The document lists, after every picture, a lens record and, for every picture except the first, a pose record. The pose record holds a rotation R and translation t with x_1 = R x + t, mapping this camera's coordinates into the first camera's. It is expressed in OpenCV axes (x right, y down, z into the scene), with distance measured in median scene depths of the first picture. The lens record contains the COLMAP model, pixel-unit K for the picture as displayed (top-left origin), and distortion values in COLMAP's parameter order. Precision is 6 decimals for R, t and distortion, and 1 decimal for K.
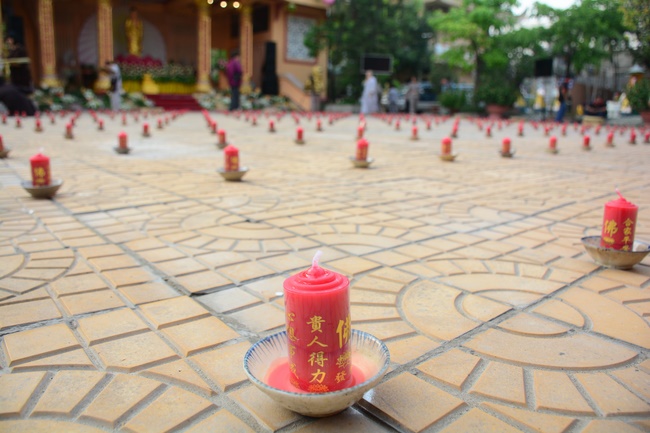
lens RADIAL K [[509.6, 0, 325.0], [0, 509.6, 216.5], [0, 0, 1]] dist [-0.112633, 0.001386]
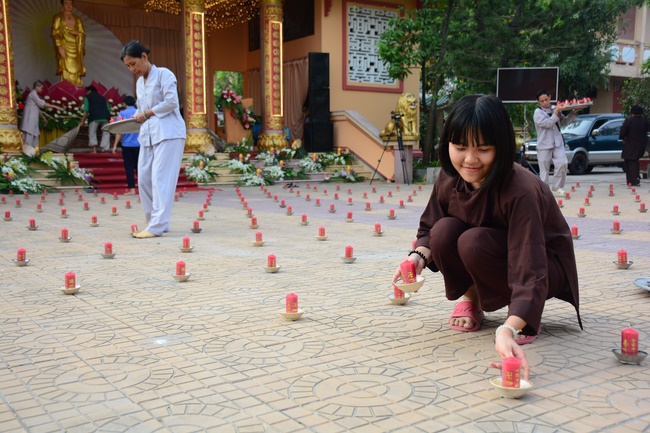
lens RADIAL K [[720.2, 0, 325.0], [0, 720.2, 216.5], [0, 0, 1]] dist [0.070683, 0.006014]
pose [[0.994585, -0.023883, -0.101143, -0.025780], [0.010772, 0.991684, -0.128244, -0.071695], [0.103365, 0.126460, 0.986572, 0.248863]]
